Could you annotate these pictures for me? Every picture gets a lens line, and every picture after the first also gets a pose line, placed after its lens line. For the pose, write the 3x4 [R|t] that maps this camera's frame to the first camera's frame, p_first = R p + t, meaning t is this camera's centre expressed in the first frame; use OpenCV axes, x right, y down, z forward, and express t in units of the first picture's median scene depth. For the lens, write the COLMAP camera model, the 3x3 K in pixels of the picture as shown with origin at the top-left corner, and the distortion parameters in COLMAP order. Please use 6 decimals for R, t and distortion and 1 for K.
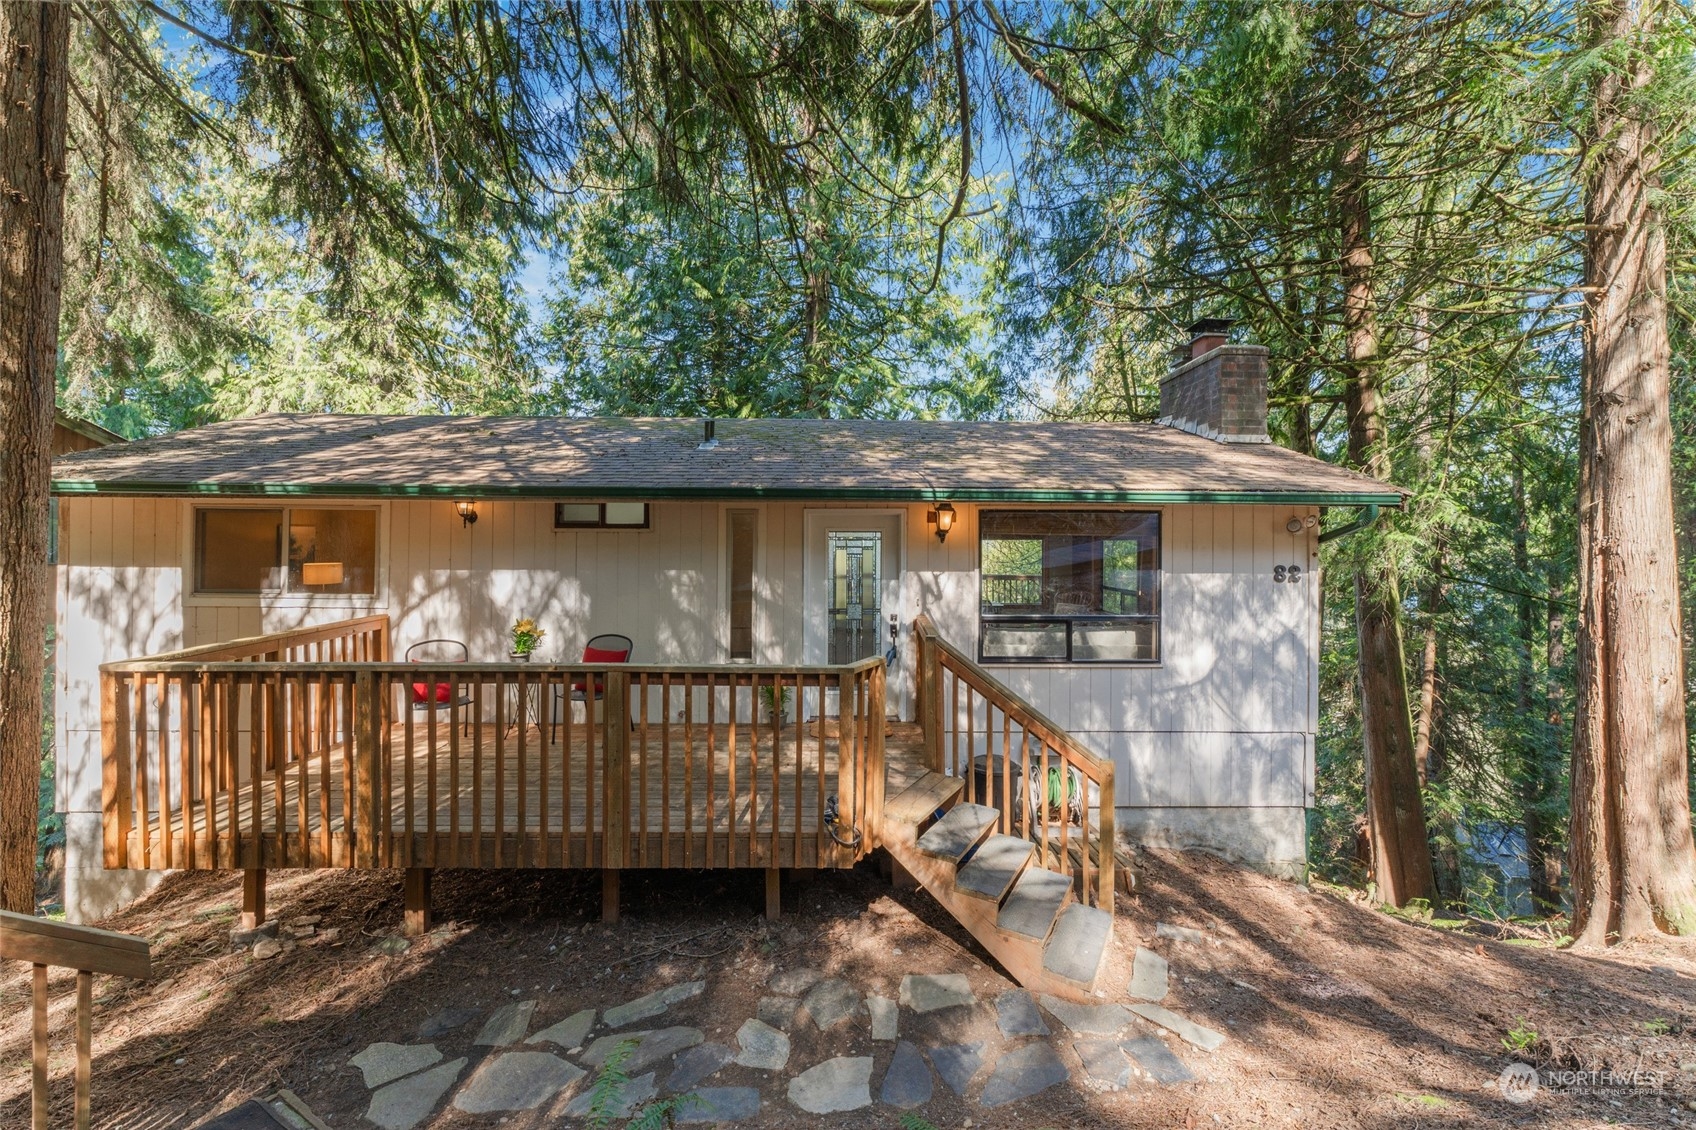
lens RADIAL K [[676.5, 0, 843.4], [0, 676.5, 554.6], [0, 0, 1]] dist [0.000012, -0.000876]
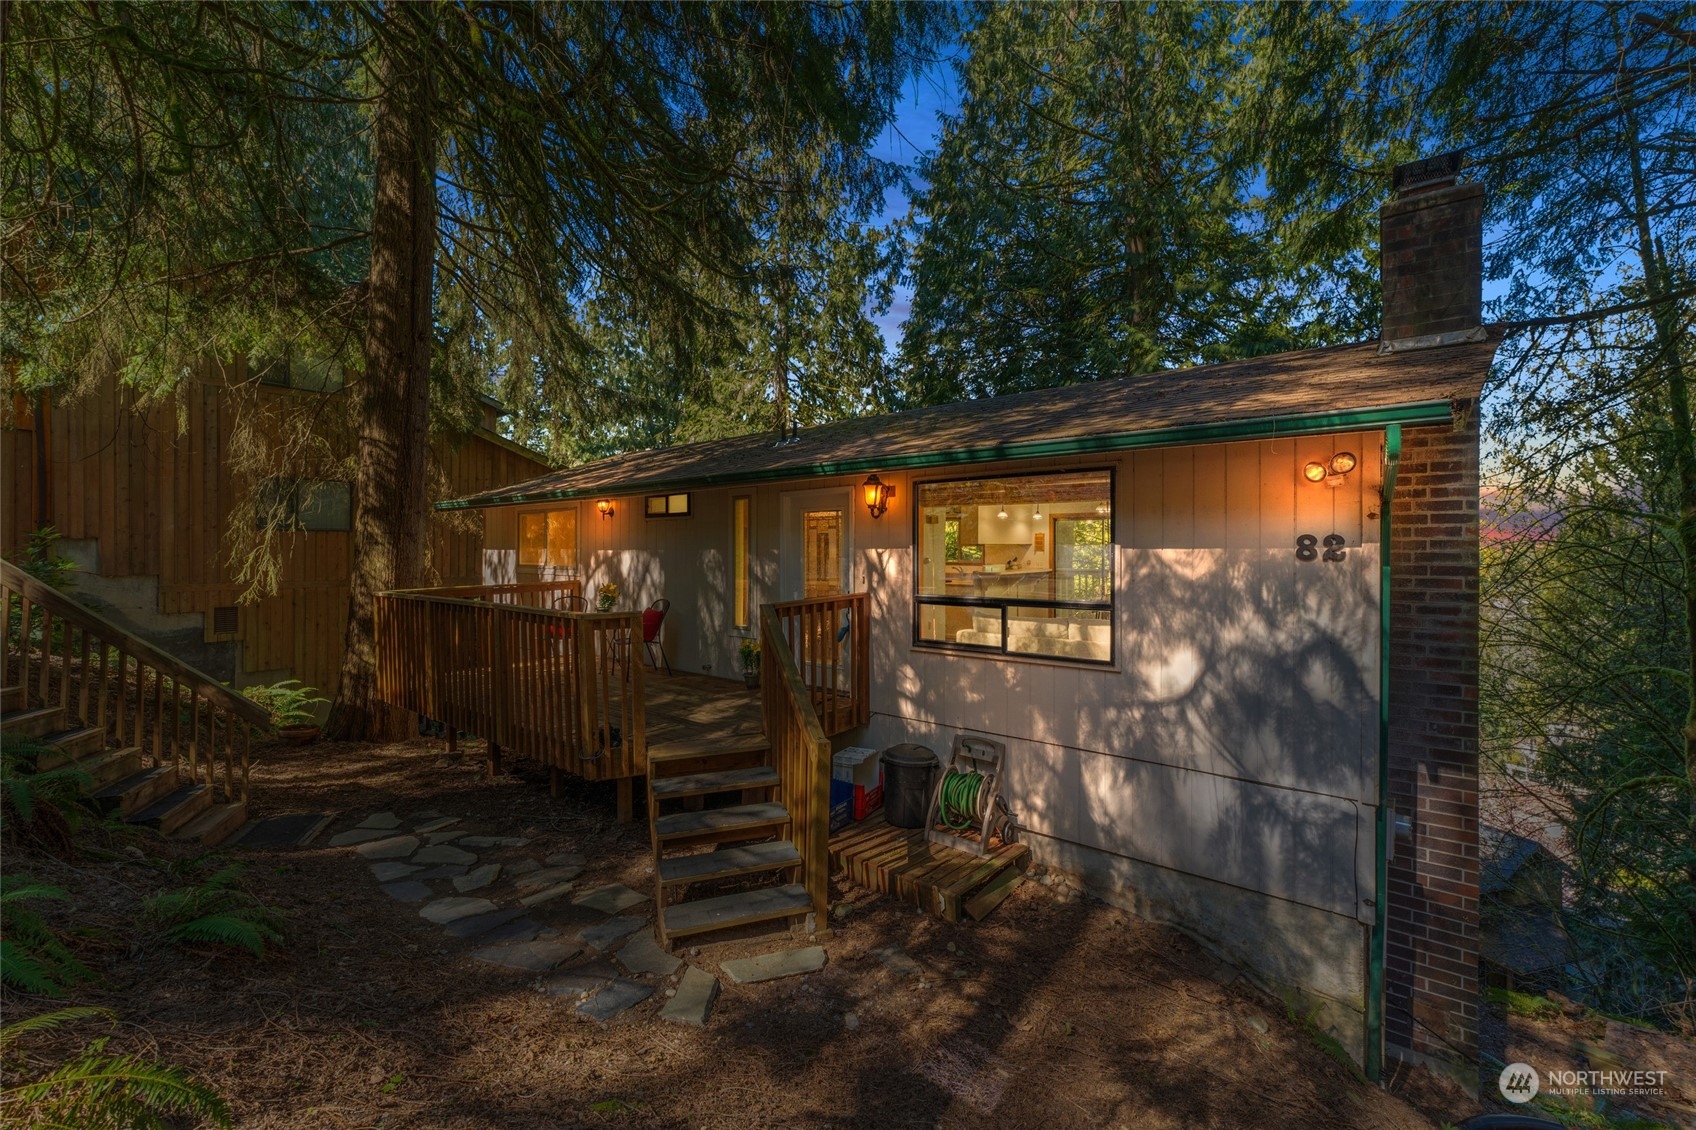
lens RADIAL K [[676.5, 0, 842.8], [0, 676.5, 572.1], [0, 0, 1]] dist [0.000012, -0.000876]
pose [[0.774916, 0.013374, -0.631923, 0.705524], [0.000163, 0.999772, 0.021360, 0.036552], [0.632064, -0.016655, 0.774737, 0.218253]]
